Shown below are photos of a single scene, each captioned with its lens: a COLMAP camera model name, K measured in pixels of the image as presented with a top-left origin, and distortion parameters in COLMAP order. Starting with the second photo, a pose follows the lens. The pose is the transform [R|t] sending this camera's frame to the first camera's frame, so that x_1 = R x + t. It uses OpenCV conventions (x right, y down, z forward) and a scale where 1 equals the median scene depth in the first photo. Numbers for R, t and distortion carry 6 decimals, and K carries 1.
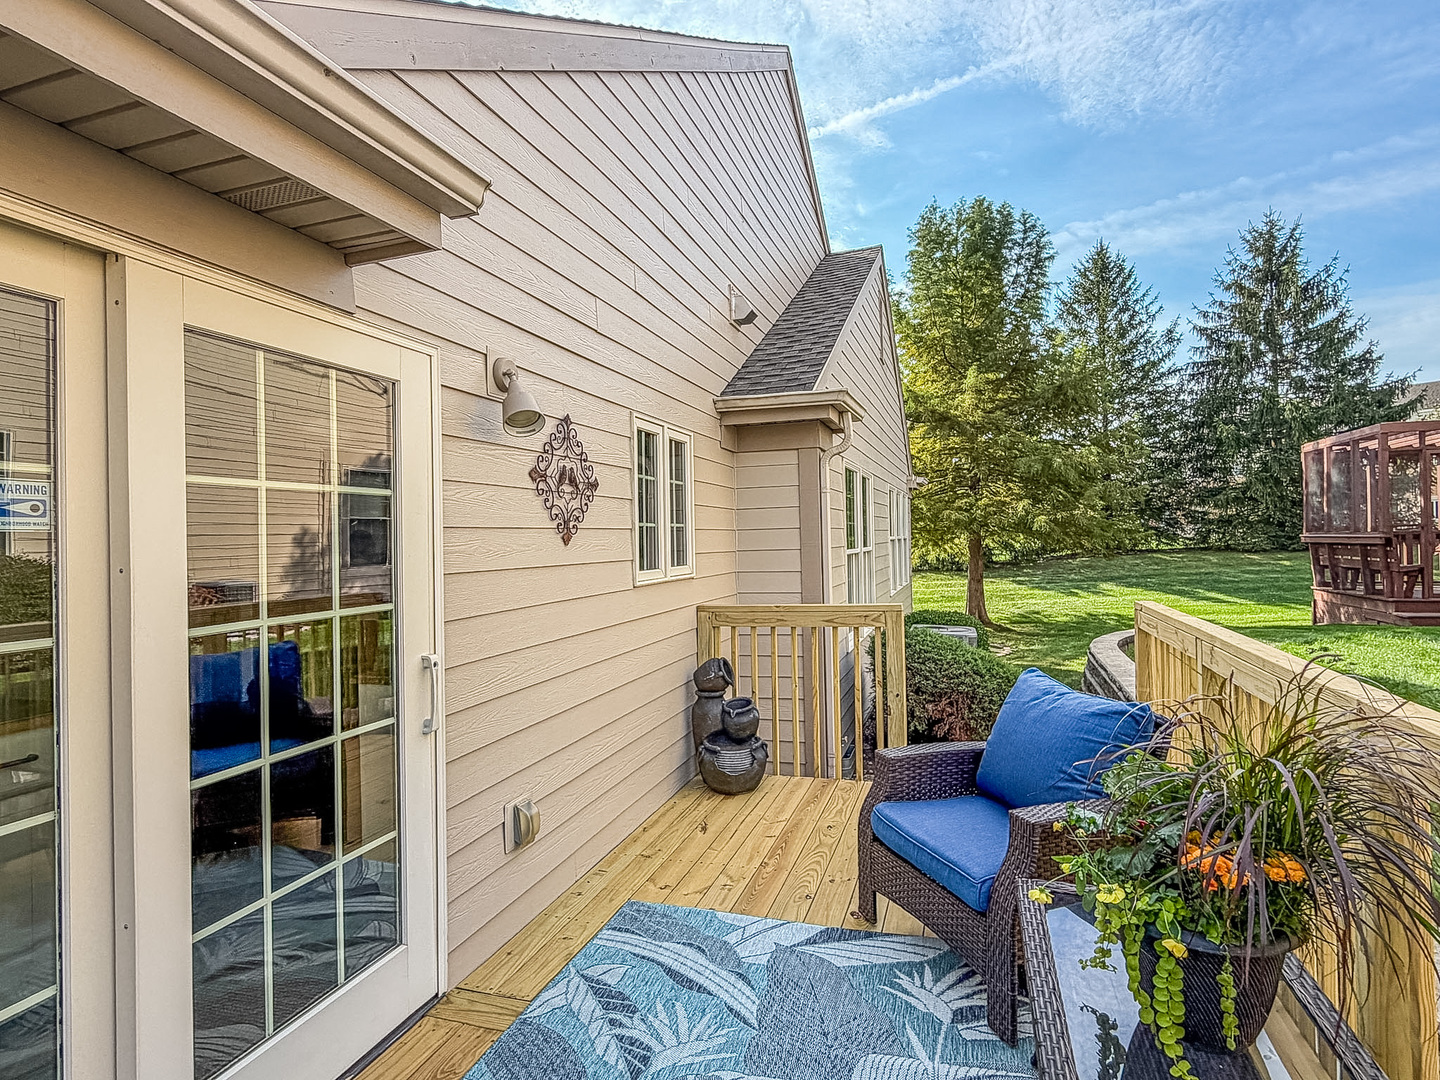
lens RADIAL K [[763.8, 0, 720.0], [0, 763.8, 540.0], [0, 0, 1]] dist [0.001774, -0.000343]
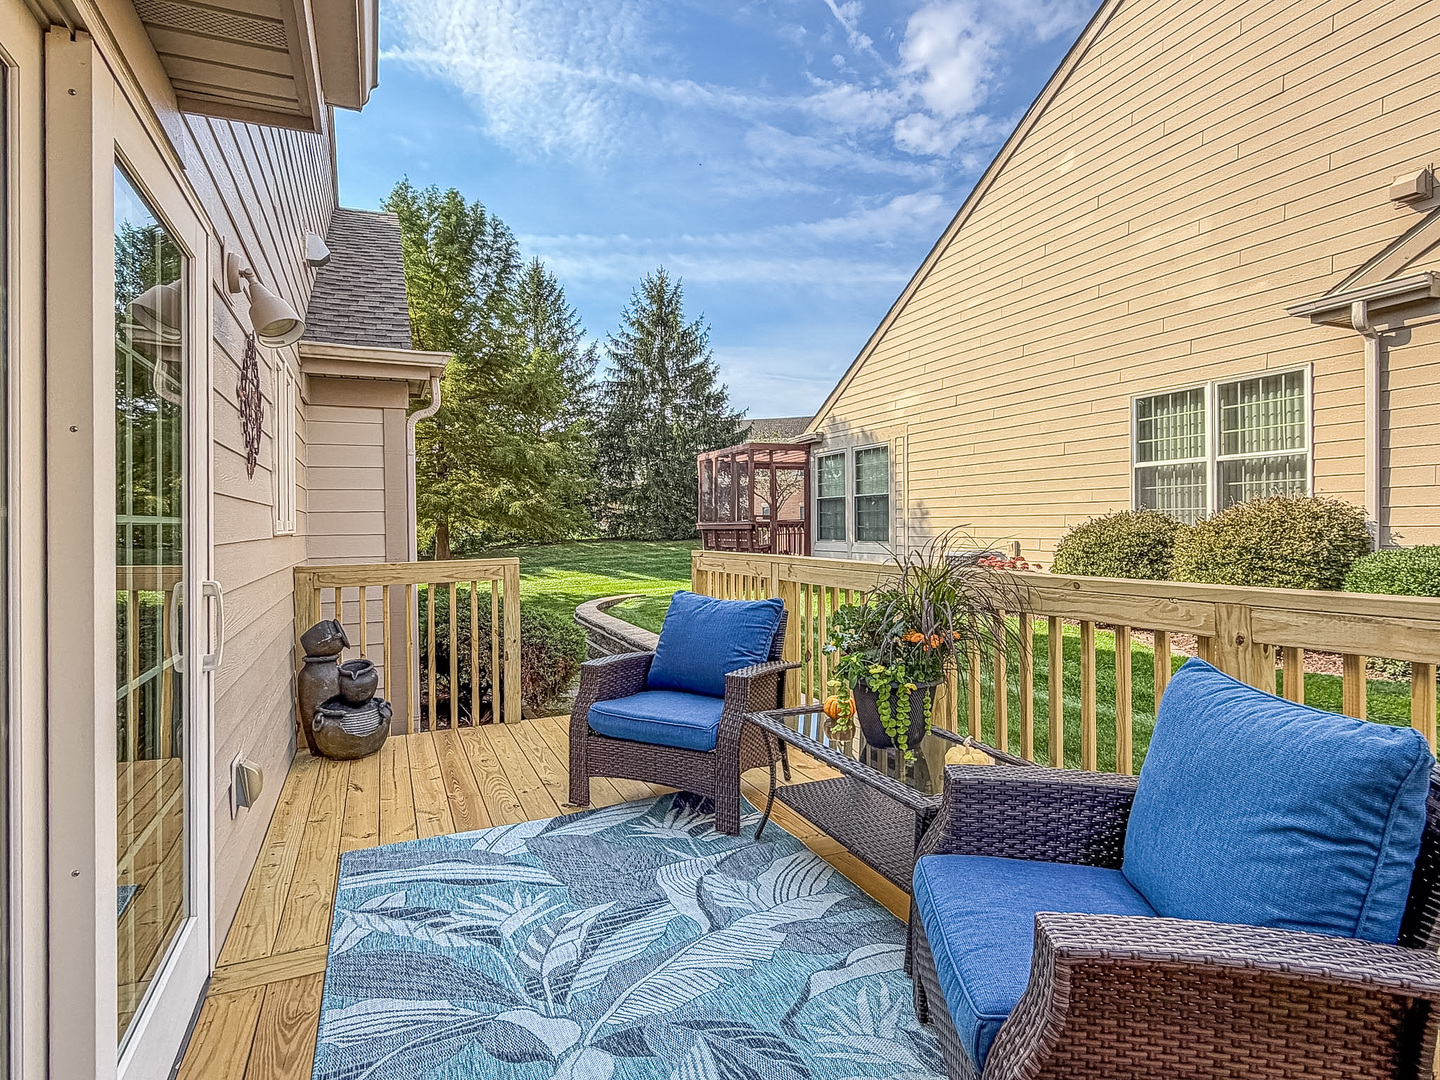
lens RADIAL K [[770.4, 0, 721.6], [0, 770.4, 533.2], [0, 0, 1]] dist [-0.005650, 0.000375]
pose [[0.741852, 0.006986, 0.670527, -0.078495], [-0.004349, 0.999975, -0.005606, 0.014679], [-0.670549, 0.001243, 0.741864, -0.004944]]
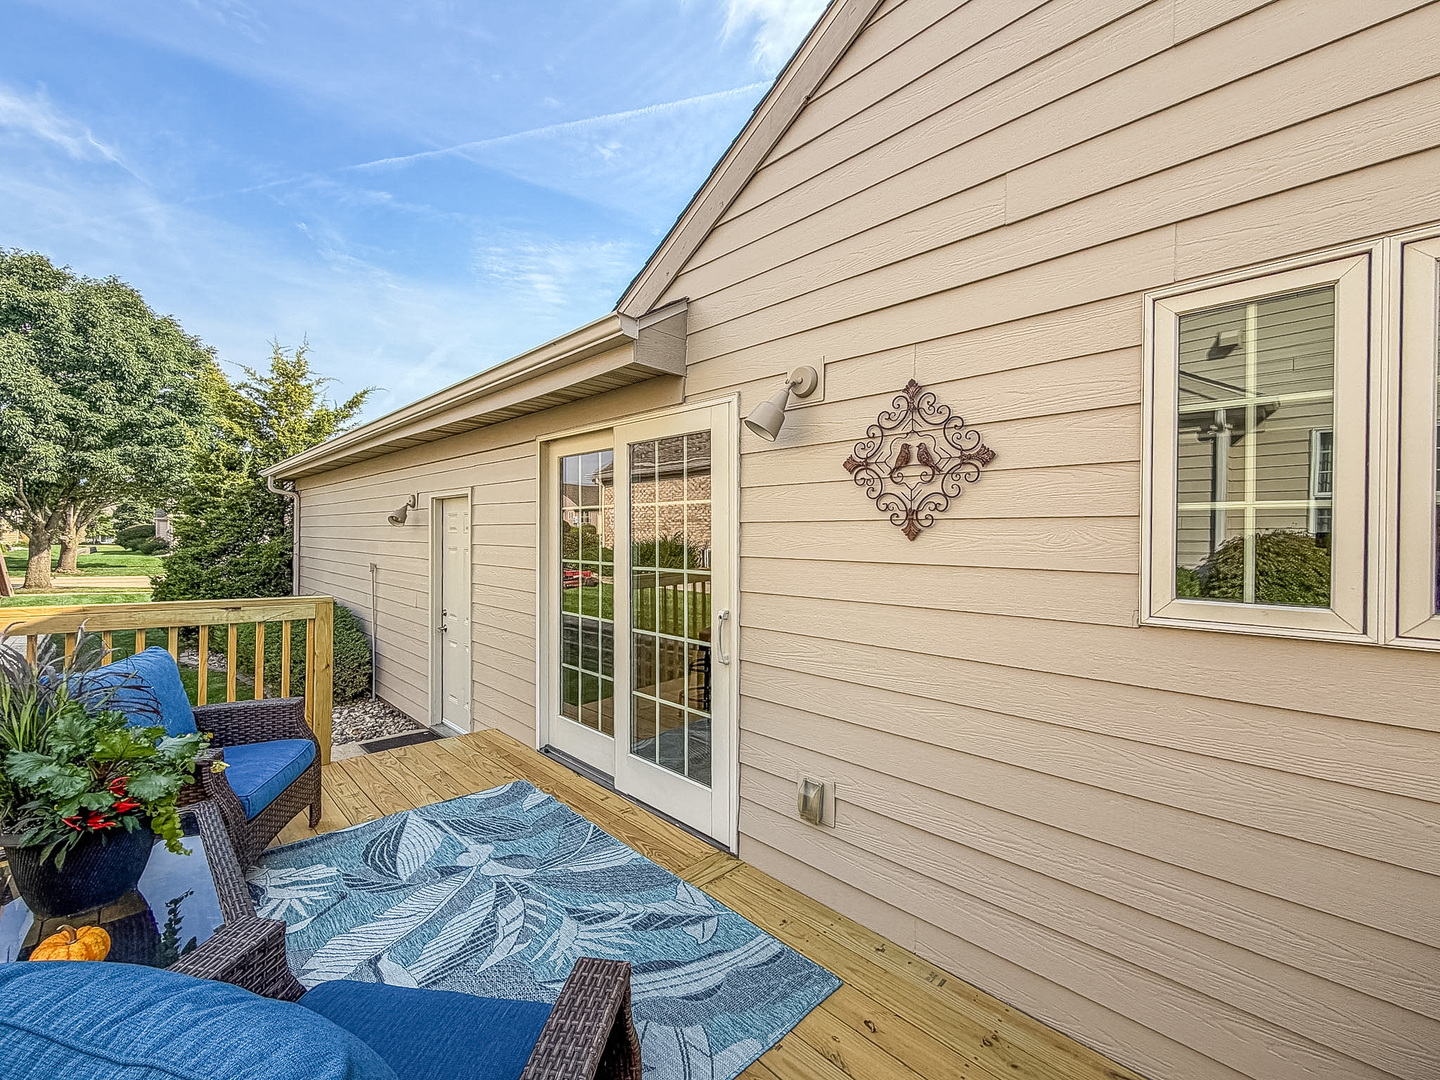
lens RADIAL K [[602.1, 0, 720.0], [0, 602.1, 540.0], [0, 0, 1]] dist [-0.001300, -0.000447]
pose [[-0.454867, 0.026317, -0.890170, 0.094318], [0.002545, 0.999598, 0.028252, -0.002535], [0.890556, 0.010586, -0.454751, 0.222941]]
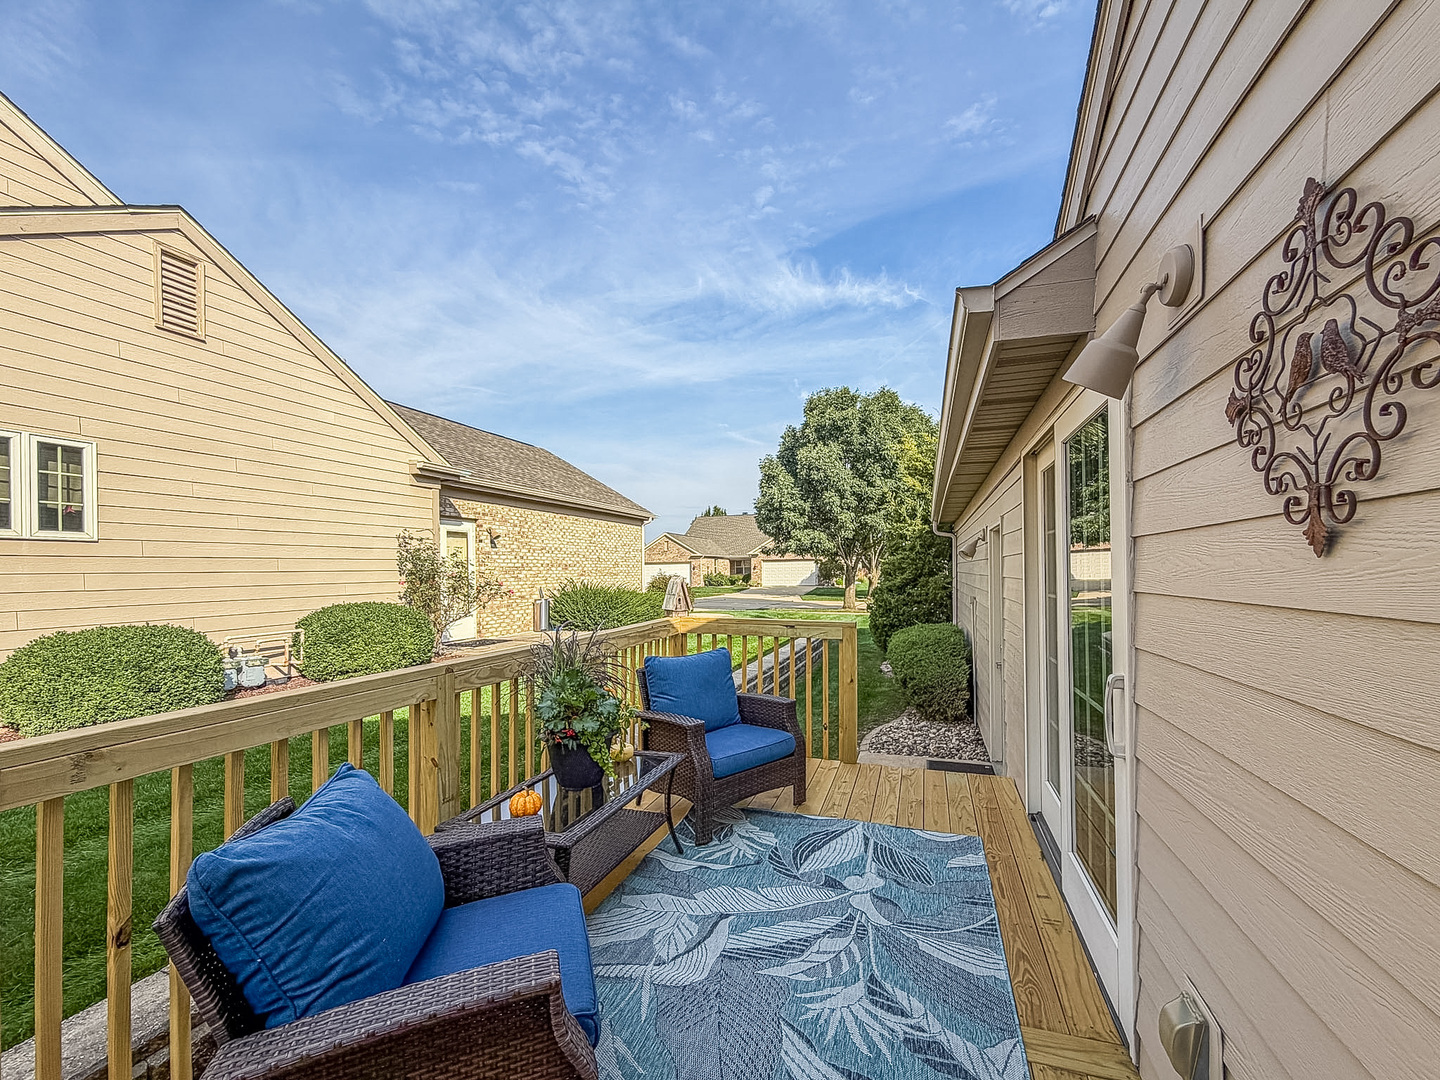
lens RADIAL K [[599.4, 0, 737.7], [0, 599.4, 580.0], [0, 0, 1]] dist [0.001082, -0.000075]
pose [[-0.999164, 0.036923, -0.017567, 0.013968], [0.036693, 0.999239, 0.013238, 0.000775], [0.018043, 0.012582, -0.999758, 0.254562]]
